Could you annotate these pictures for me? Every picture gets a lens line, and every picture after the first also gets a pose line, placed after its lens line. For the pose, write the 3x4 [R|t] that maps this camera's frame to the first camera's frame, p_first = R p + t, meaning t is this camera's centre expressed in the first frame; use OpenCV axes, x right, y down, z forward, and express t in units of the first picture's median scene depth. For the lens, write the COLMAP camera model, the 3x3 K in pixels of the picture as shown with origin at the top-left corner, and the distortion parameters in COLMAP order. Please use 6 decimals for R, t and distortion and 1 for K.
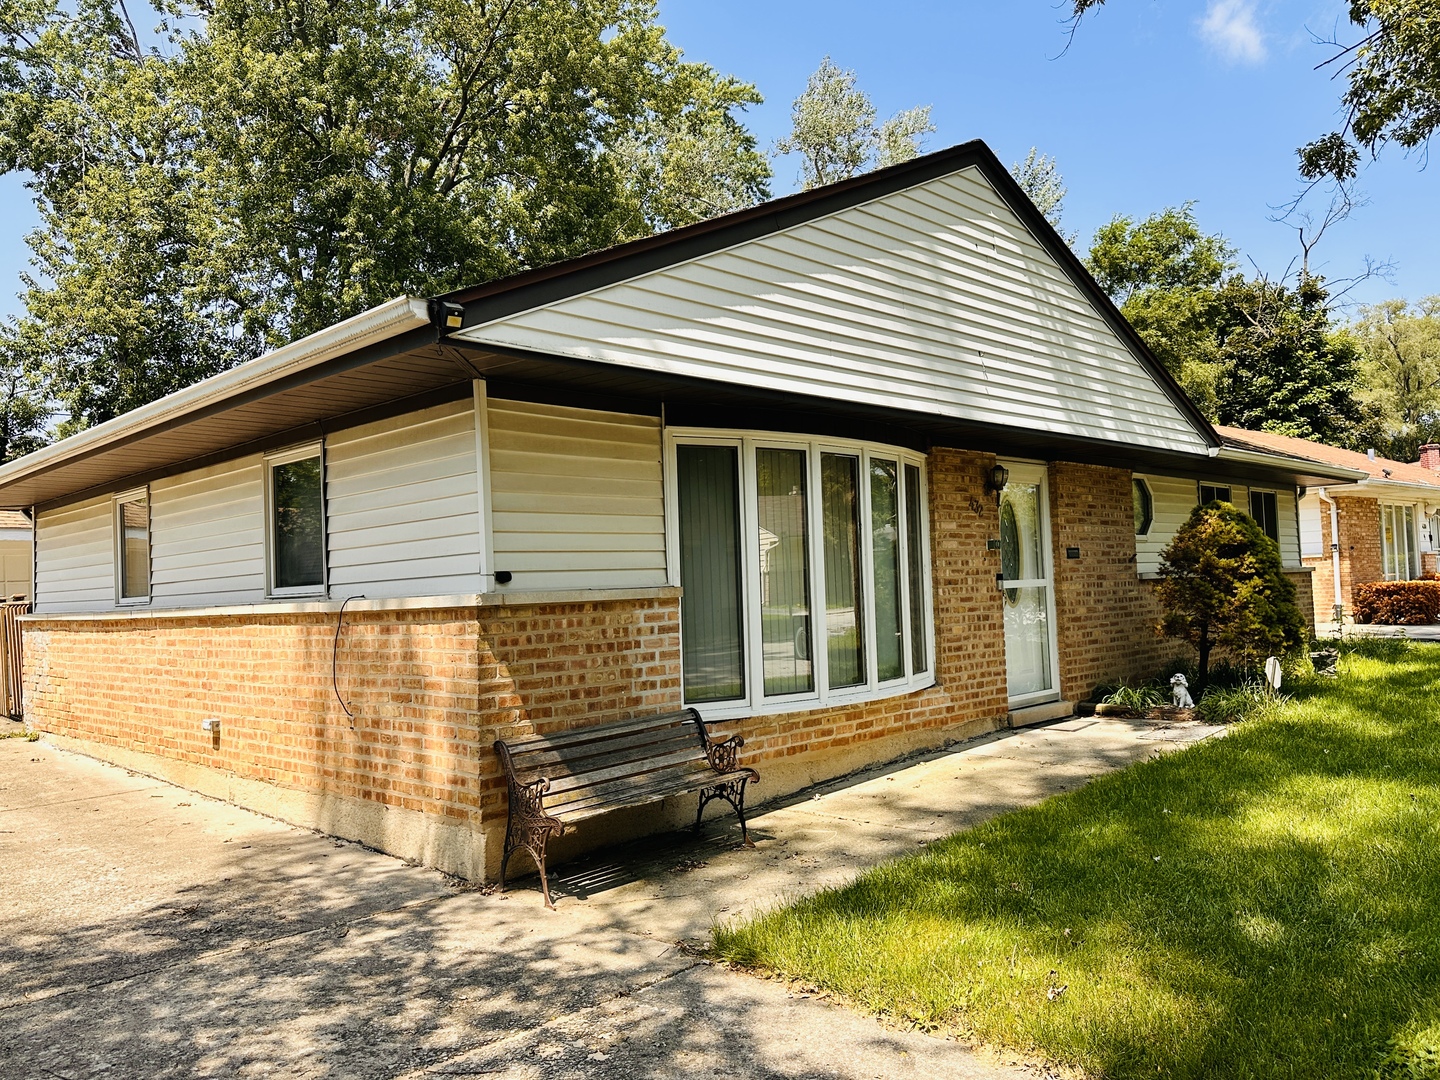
lens RADIAL K [[1085.9, 0, 720.0], [0, 1085.9, 540.0], [0, 0, 1]] dist [0.170370, -0.330709]
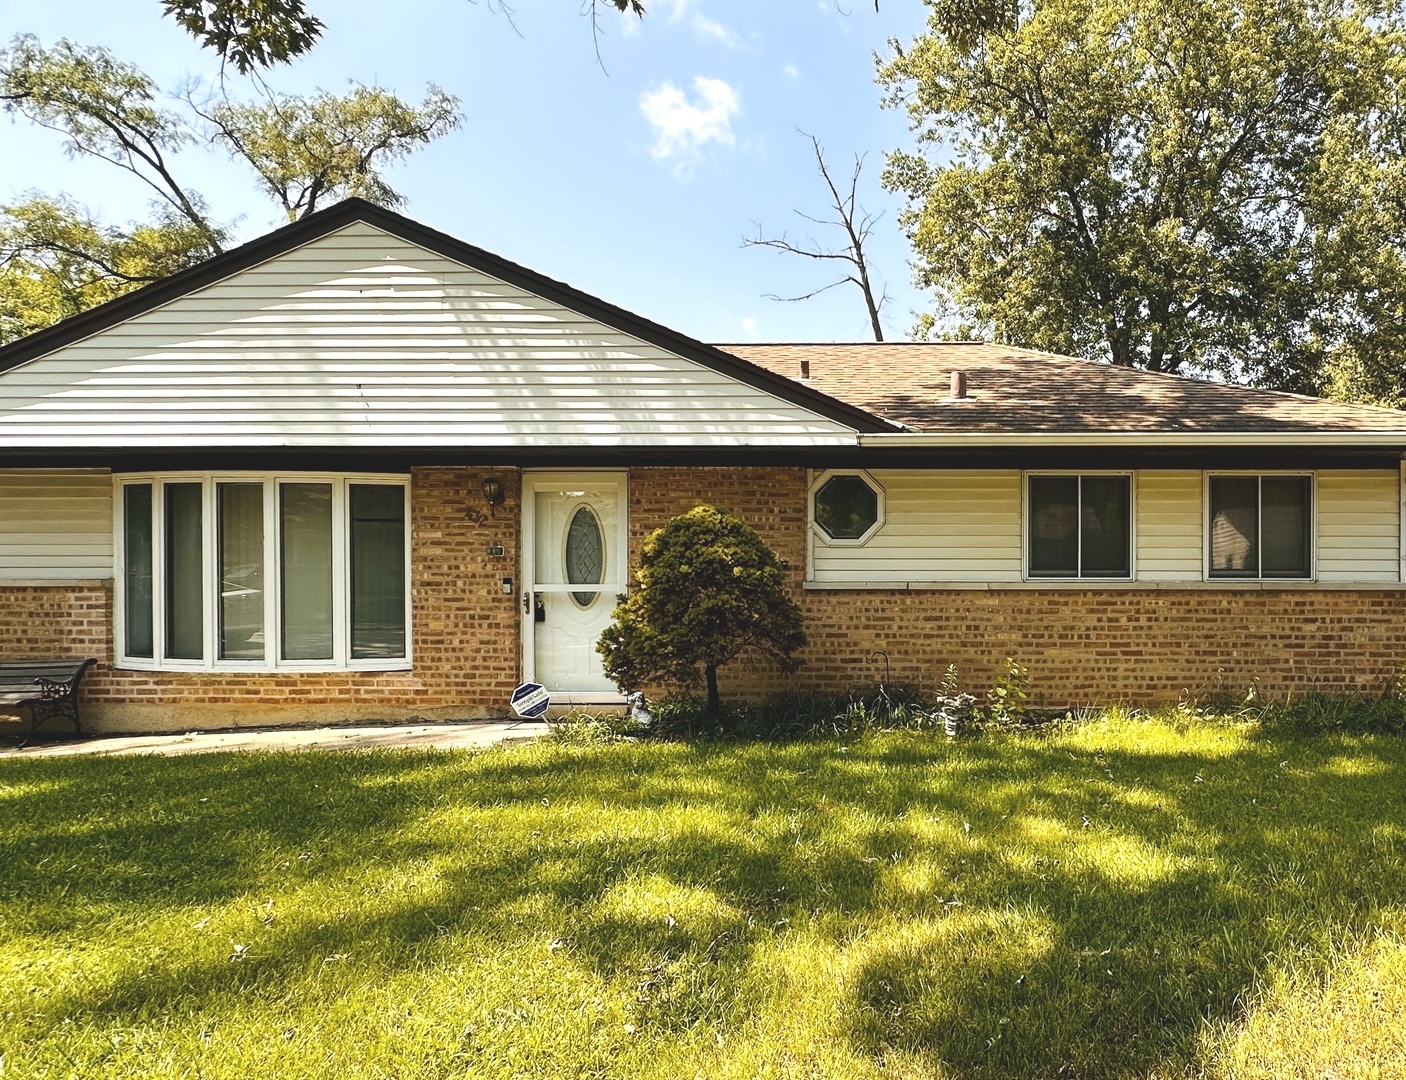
lens RADIAL K [[874.3, 0, 1039.0], [0, 874.3, 566.2], [0, 0, 1]] dist [0.000879, -0.000386]
pose [[0.685559, 0.041488, -0.726833, 1.467032], [0.005495, 0.998052, 0.062153, -0.037592], [0.727996, -0.046603, 0.683996, 0.933009]]
